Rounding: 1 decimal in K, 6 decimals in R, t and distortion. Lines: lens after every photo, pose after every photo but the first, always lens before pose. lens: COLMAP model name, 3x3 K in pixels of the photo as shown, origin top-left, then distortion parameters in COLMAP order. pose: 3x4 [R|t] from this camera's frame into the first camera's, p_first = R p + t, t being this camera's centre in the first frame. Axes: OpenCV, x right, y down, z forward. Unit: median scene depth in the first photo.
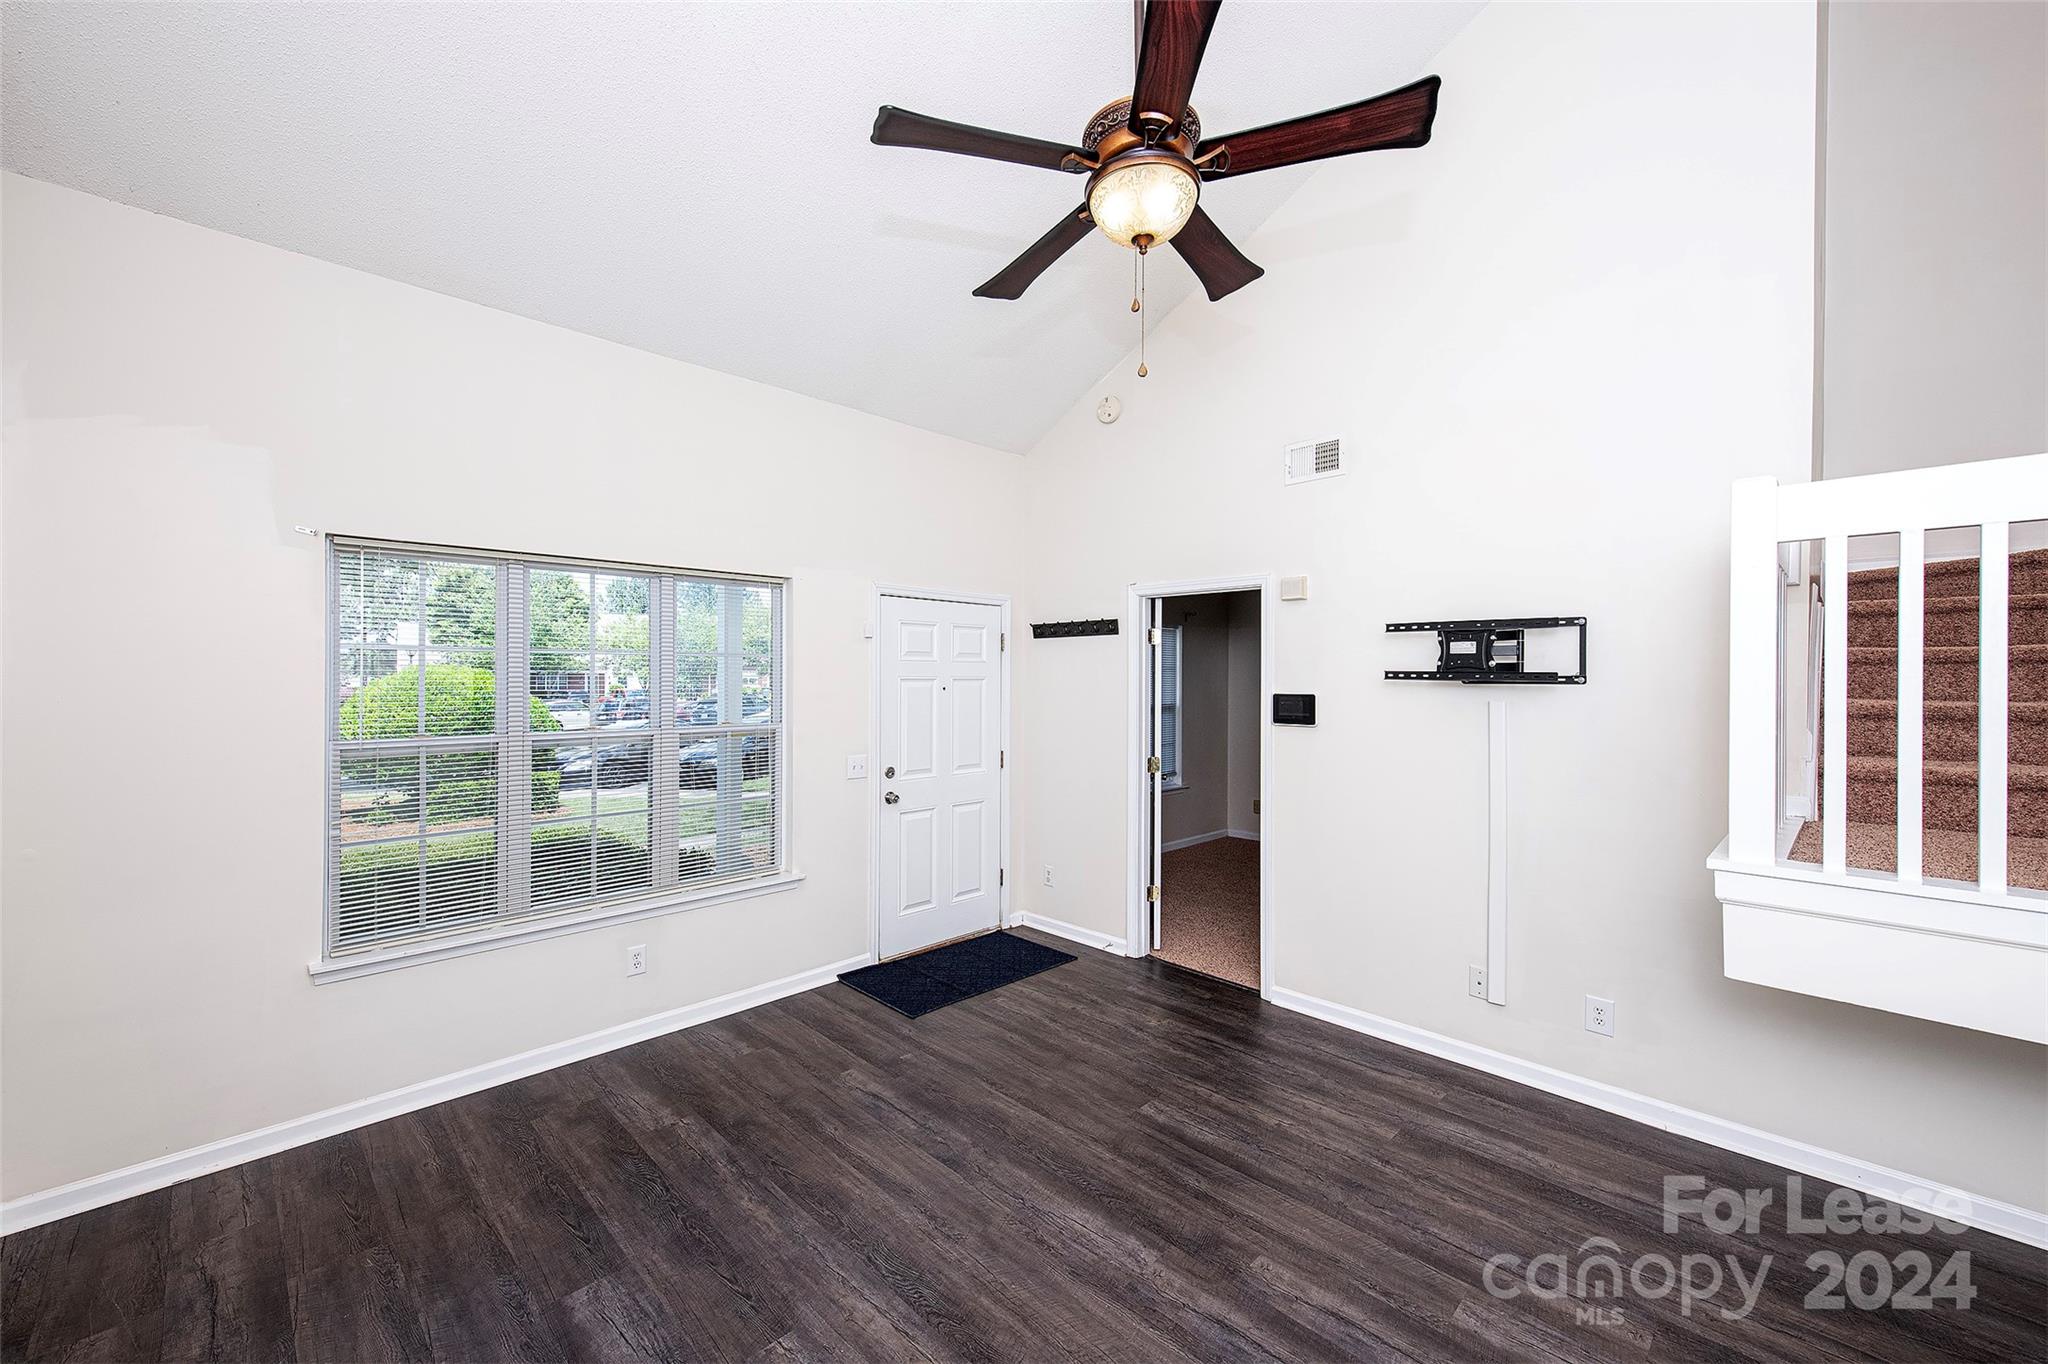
lens RADIAL K [[808.9, 0, 1024.0], [0, 808.9, 682.0], [0, 0, 1]] dist [0.004720, -0.000269]
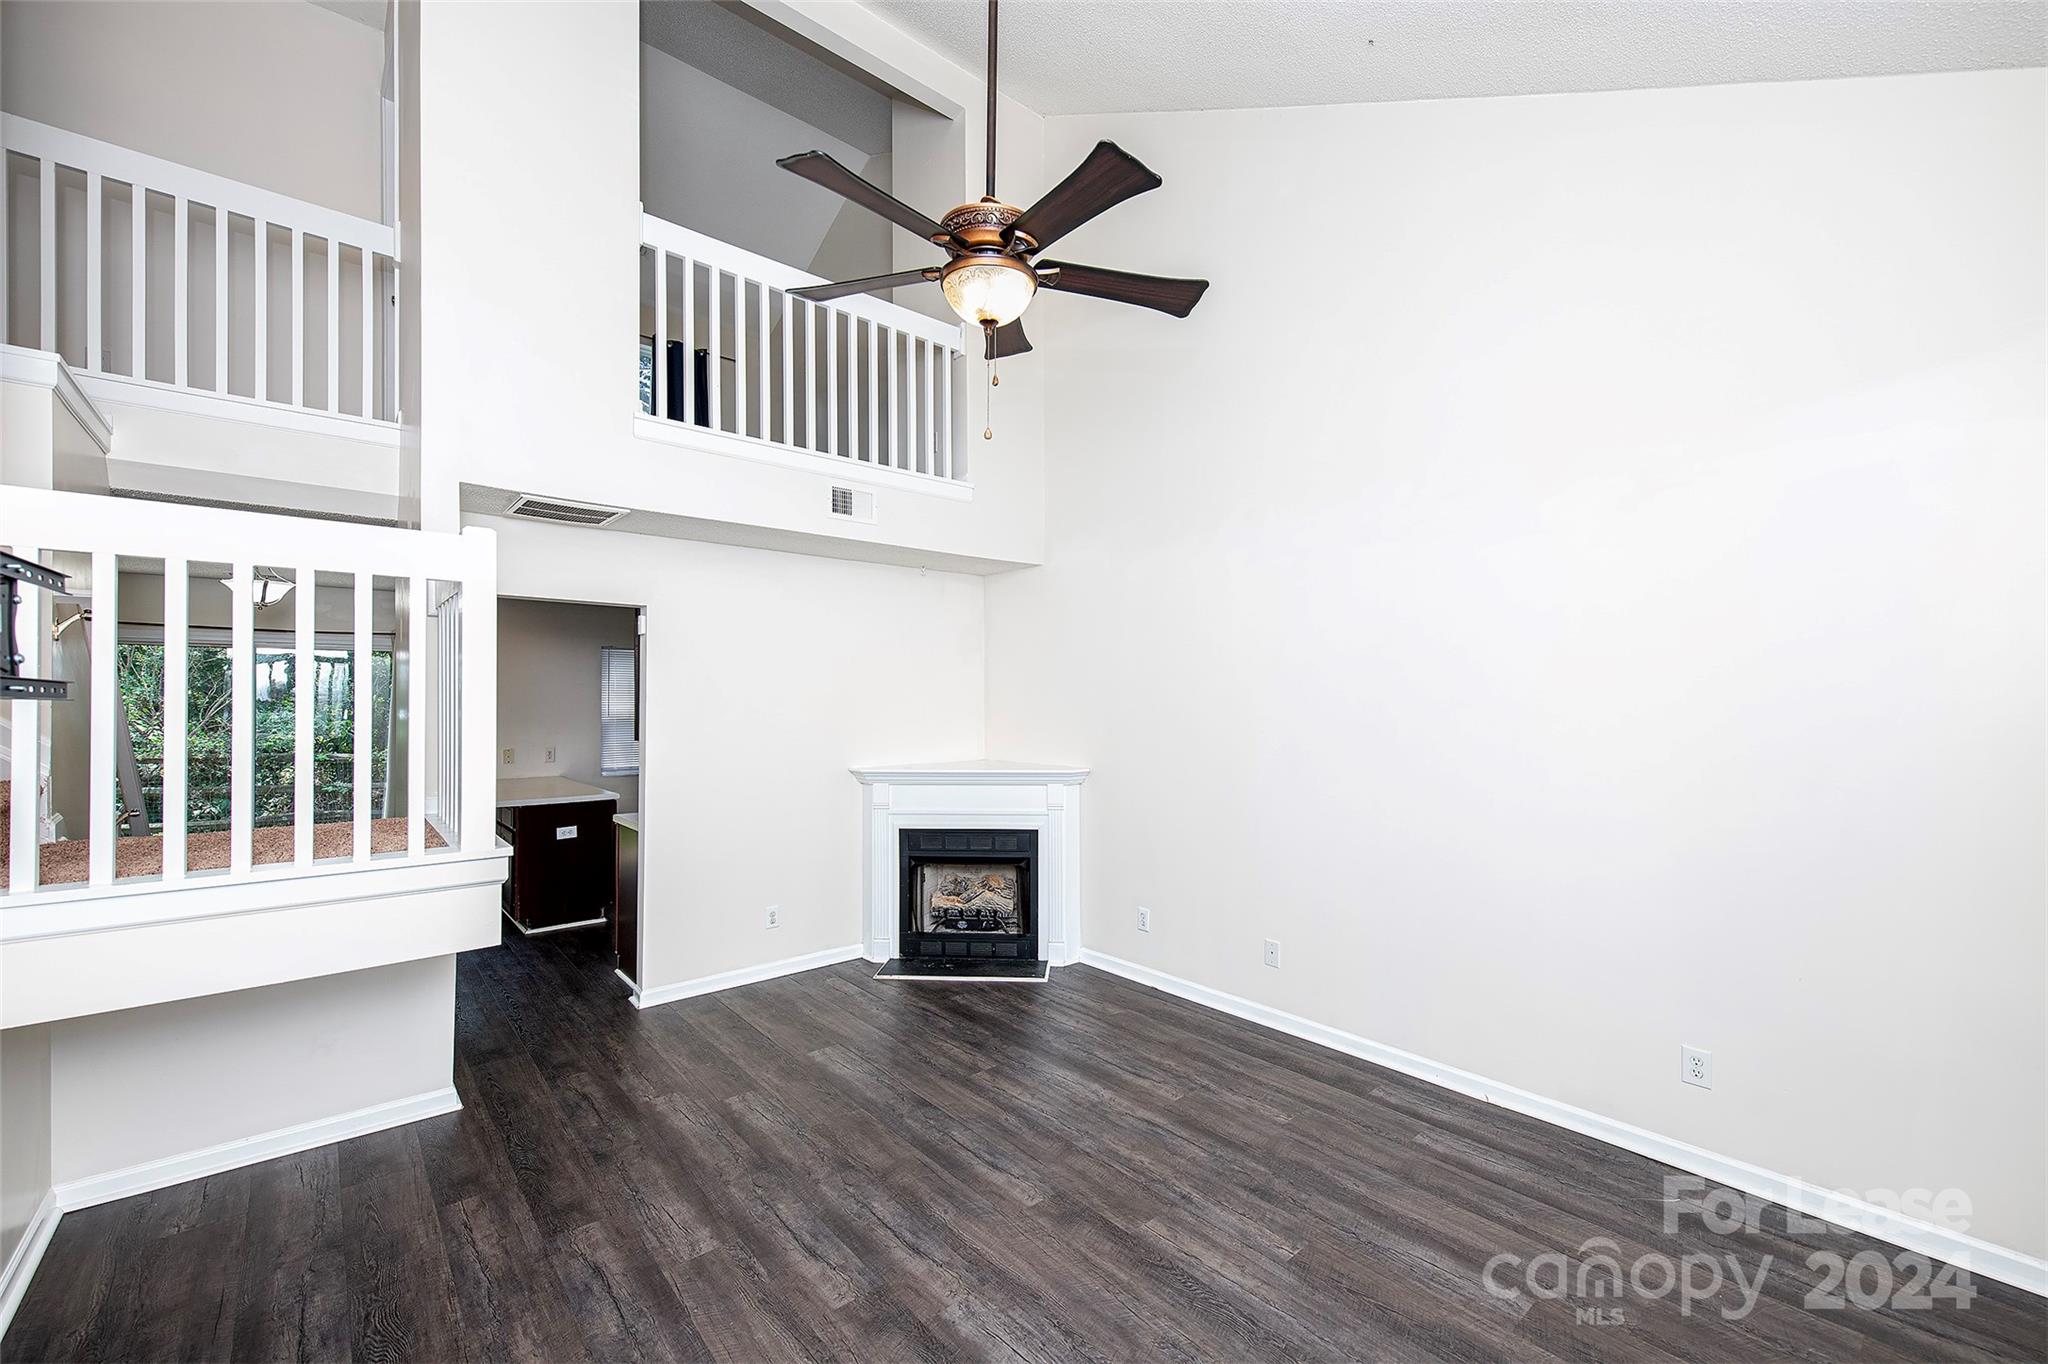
lens RADIAL K [[831.5, 0, 1042.8], [0, 831.5, 687.1], [0, 0, 1]] dist [0.017056, -0.000190]
pose [[-0.998628, -0.004433, 0.052173, 0.002670], [-0.004888, 0.999951, -0.008592, -0.006343], [-0.052133, -0.008836, -0.998601, 1.591680]]
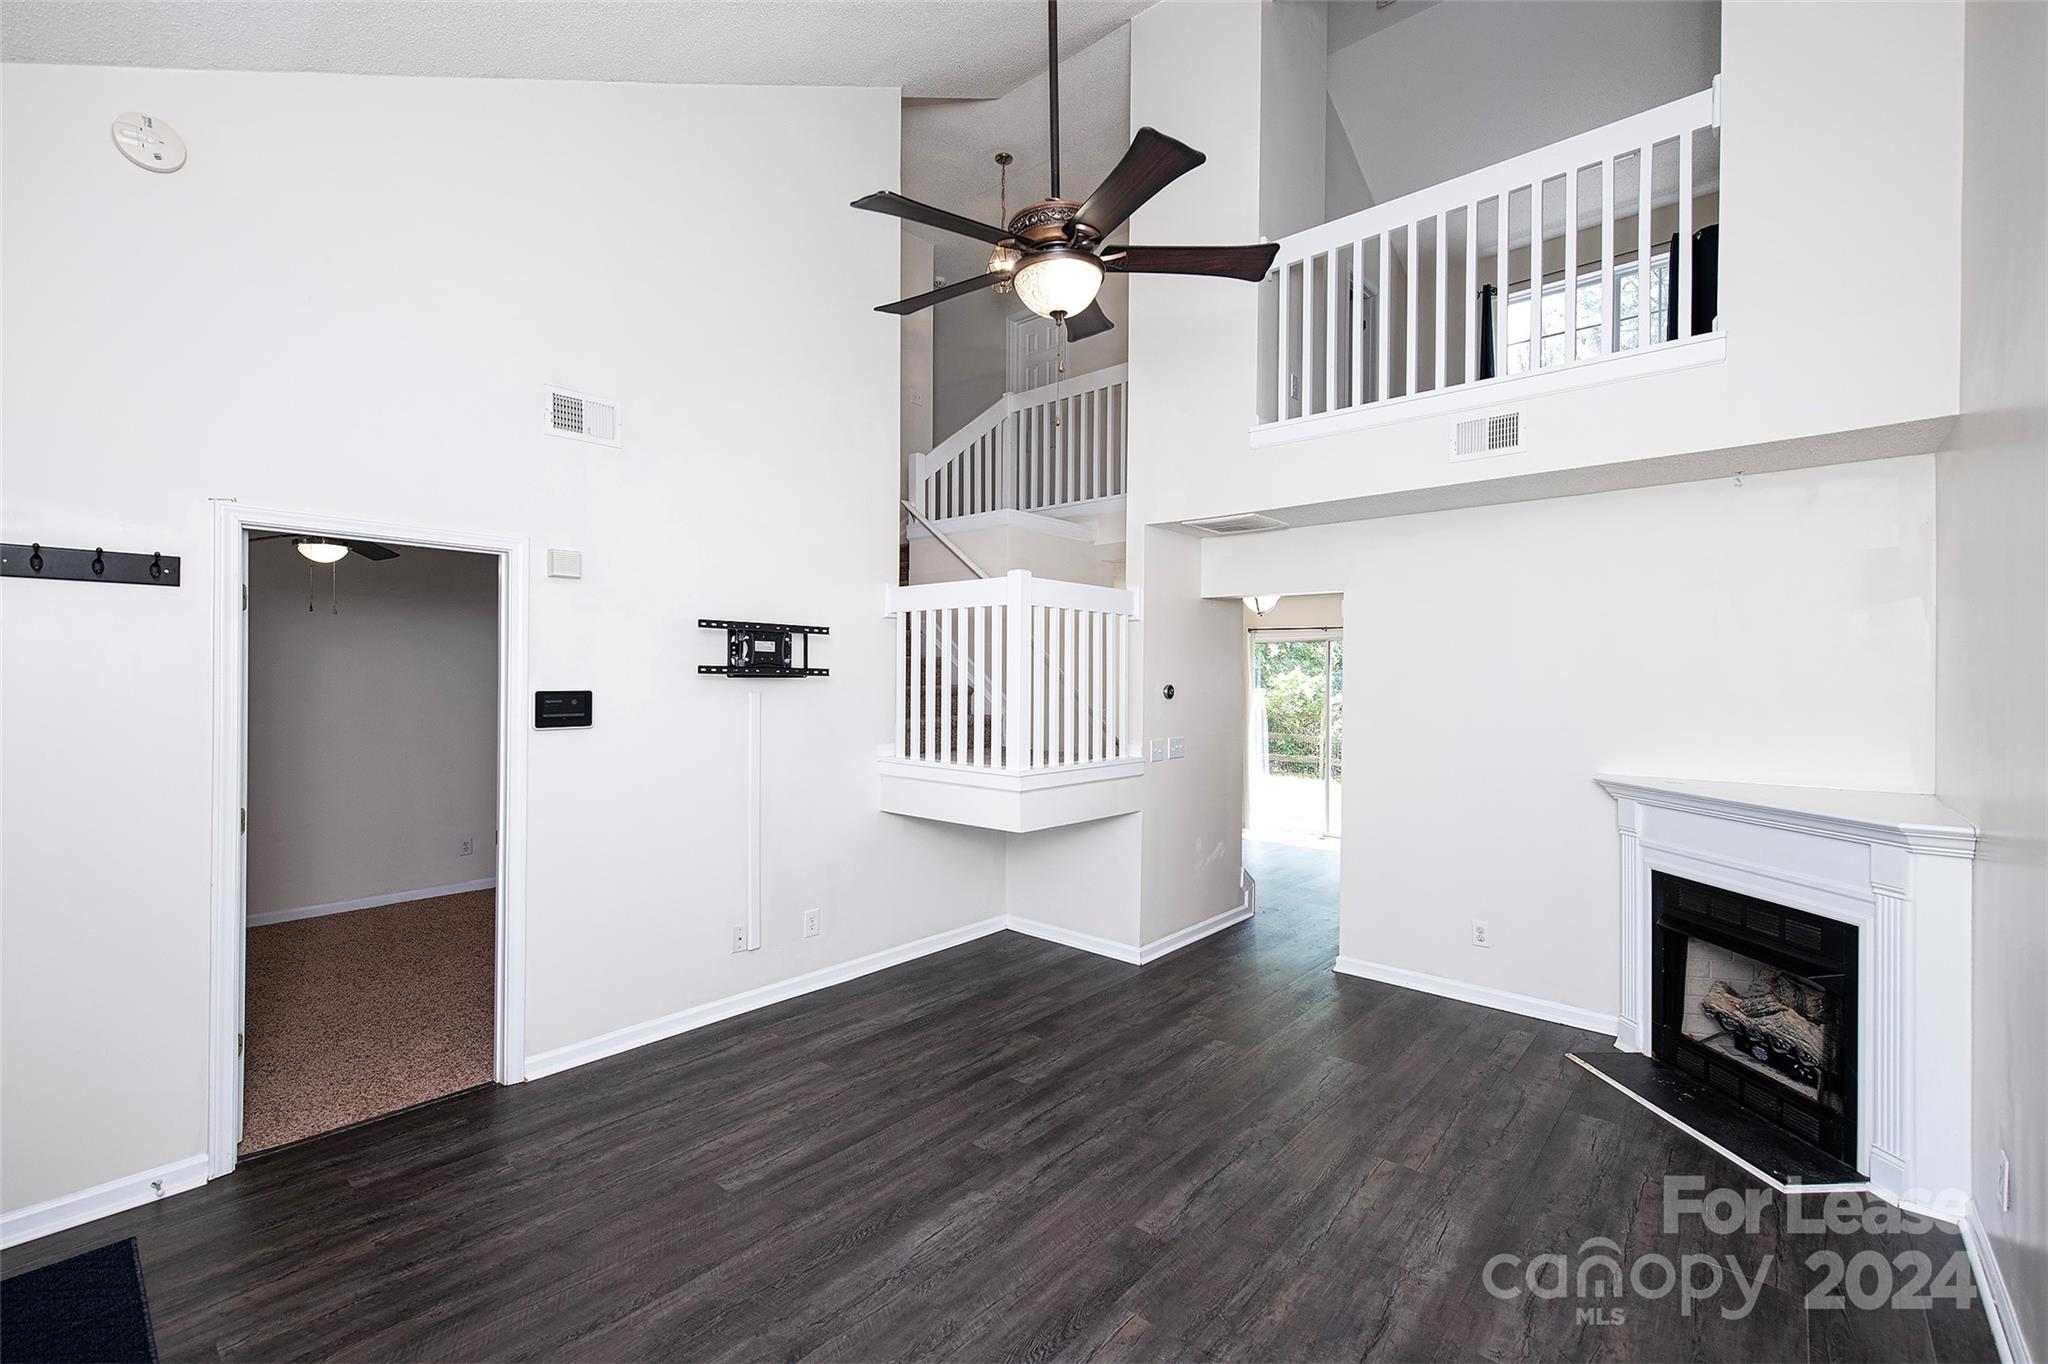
lens RADIAL K [[879.5, 0, 1024.0], [0, 879.5, 682.0], [0, 0, 1]] dist [0.014626, -0.000334]
pose [[-0.075667, -0.010298, 0.997080, -0.845061], [-0.001562, 0.999947, 0.010210, -0.005677], [-0.997132, -0.000785, -0.075679, 0.828506]]
